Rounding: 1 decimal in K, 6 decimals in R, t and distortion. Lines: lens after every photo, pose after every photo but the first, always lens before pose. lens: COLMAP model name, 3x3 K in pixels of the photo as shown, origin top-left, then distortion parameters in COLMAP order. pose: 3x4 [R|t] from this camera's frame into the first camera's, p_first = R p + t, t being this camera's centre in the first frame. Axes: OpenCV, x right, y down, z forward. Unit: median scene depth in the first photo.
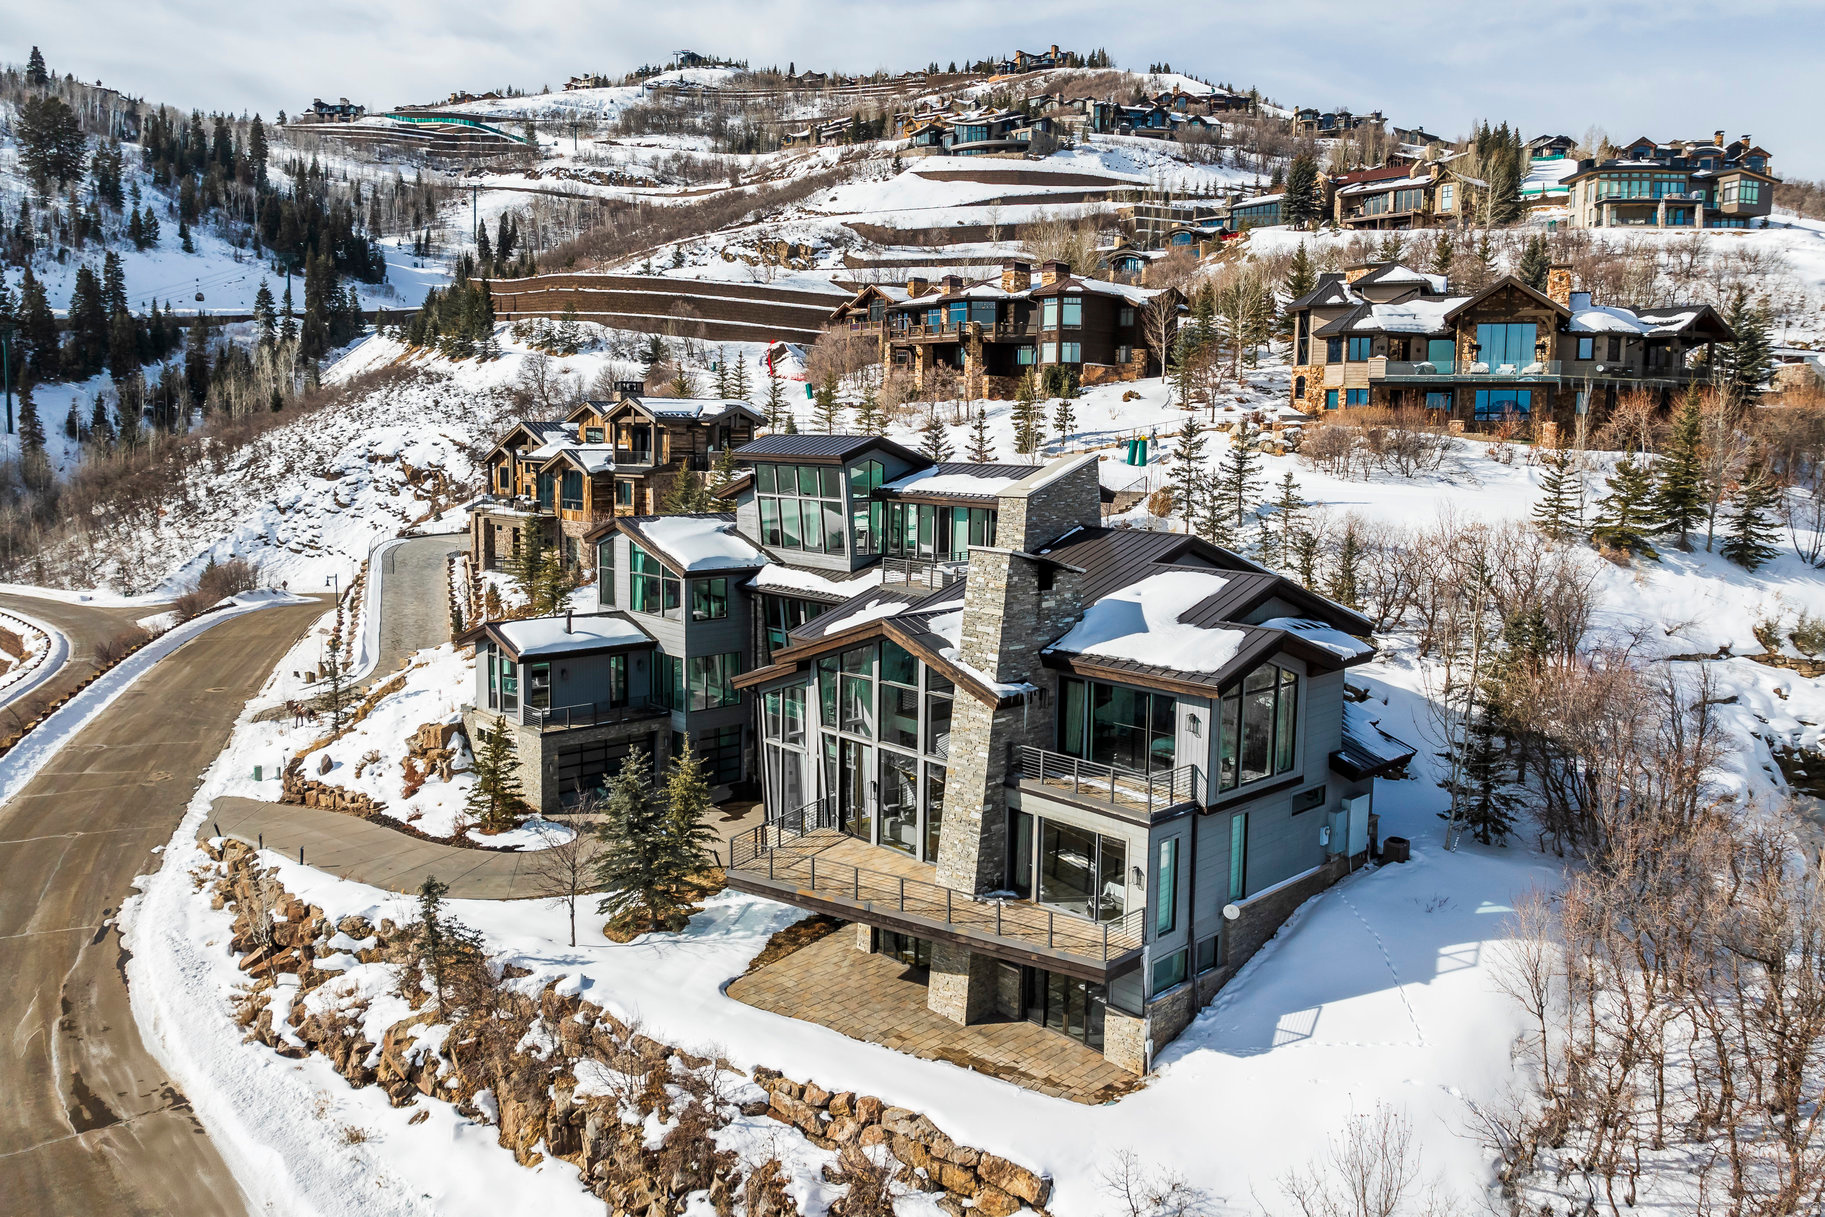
lens RADIAL K [[1288.0, 0, 913.4], [0, 1288.0, 556.1], [0, 0, 1]] dist [-0.040508, 0.005096]
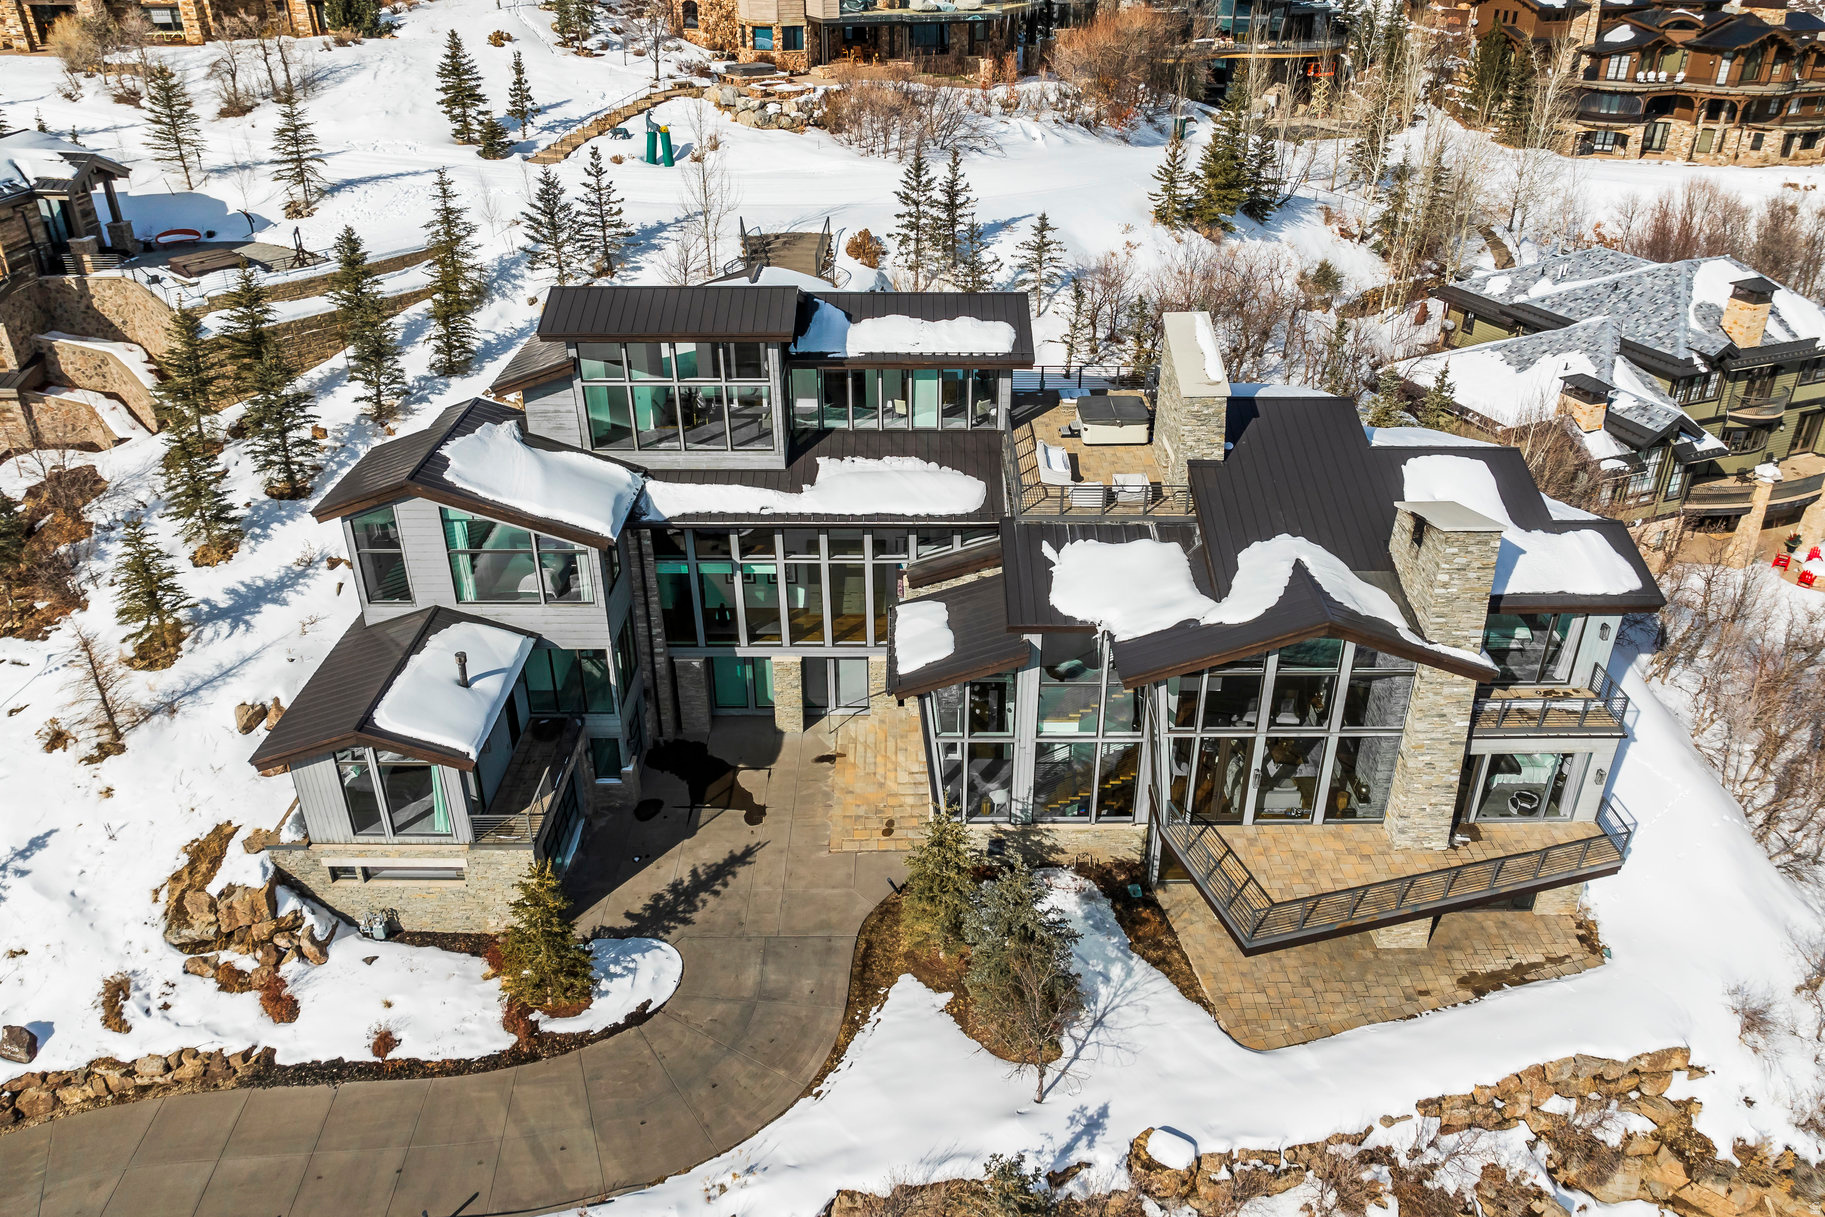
lens RADIAL K [[1293.6, 0, 919.1], [0, 1293.6, 575.6], [0, 0, 1]] dist [-0.038704, -0.001689]
pose [[0.681416, -0.352856, 0.641222, -0.462257], [0.077929, 0.906108, 0.415806, -0.220592], [-0.727736, -0.233367, 0.644934, 0.385315]]
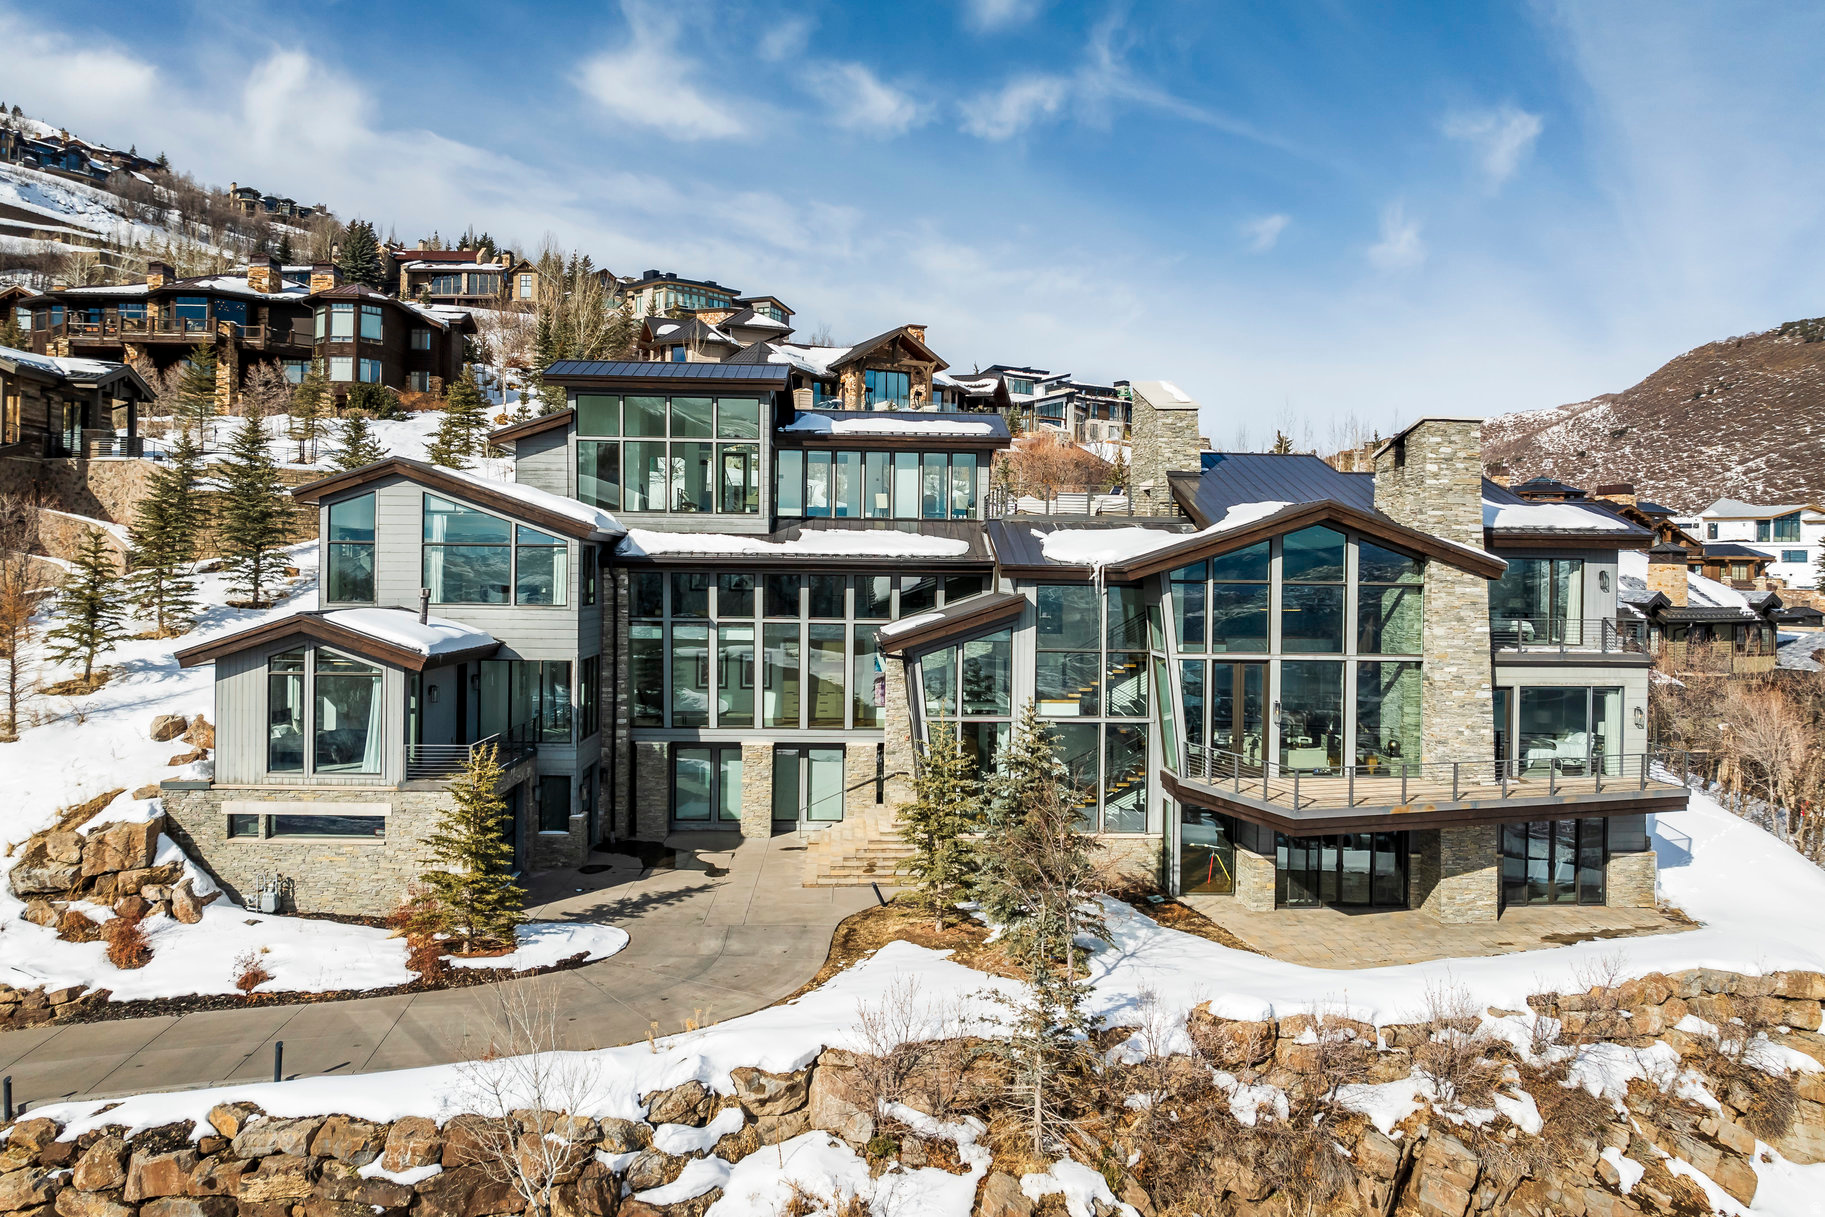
lens RADIAL K [[1289.0, 0, 914.9], [0, 1289.0, 574.3], [0, 0, 1]] dist [-0.047680, 0.018007]
pose [[0.651504, -0.005467, 0.758625, -0.521649], [0.068349, 0.996330, -0.051518, 0.074466], [-0.755560, 0.085416, 0.649487, 0.389776]]
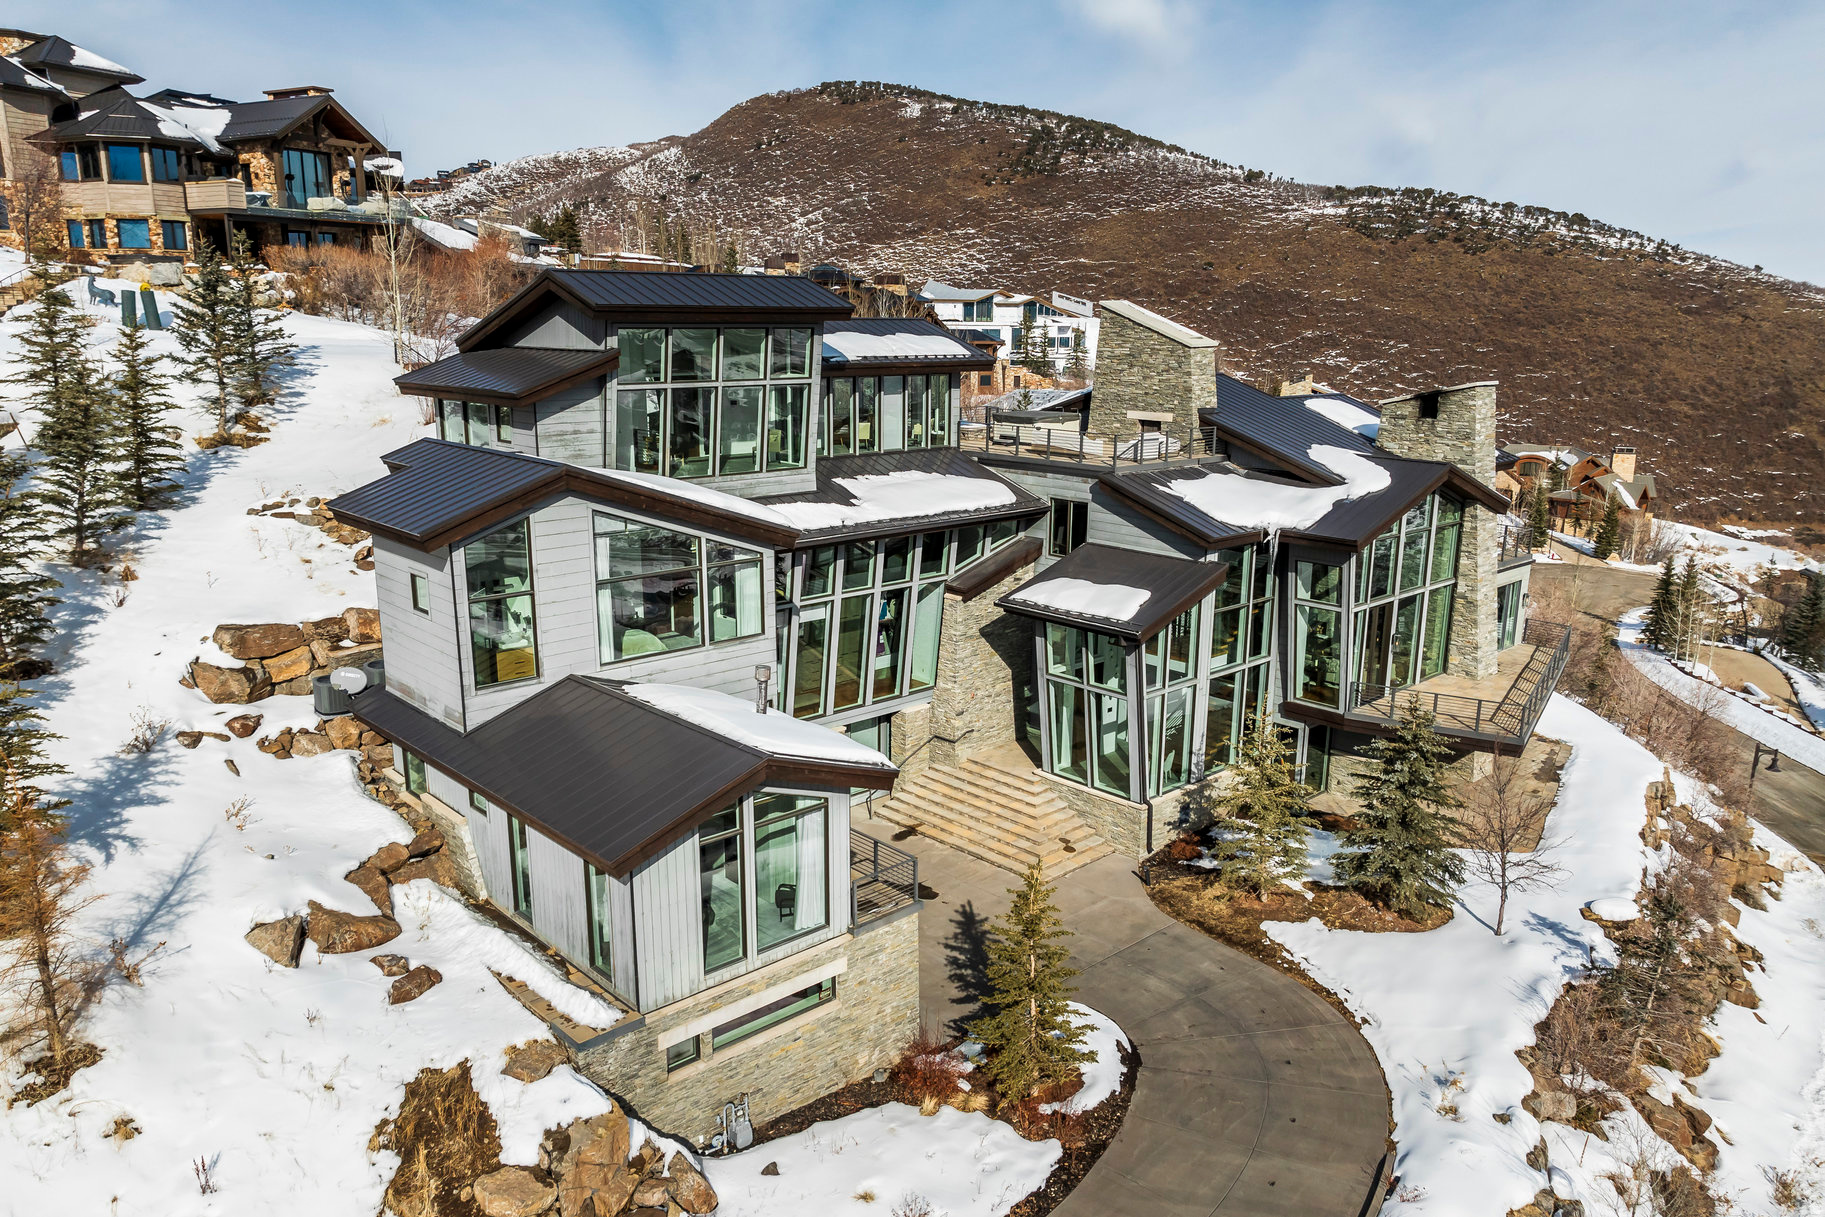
lens RADIAL K [[1290.9, 0, 918.2], [0, 1290.9, 640.3], [0, 0, 1]] dist [-0.034228, -0.002624]
pose [[0.005009, -0.258174, 0.966085, -0.632242], [0.087636, 0.962494, 0.256760, -0.070043], [-0.996140, 0.083378, 0.027447, 0.843435]]
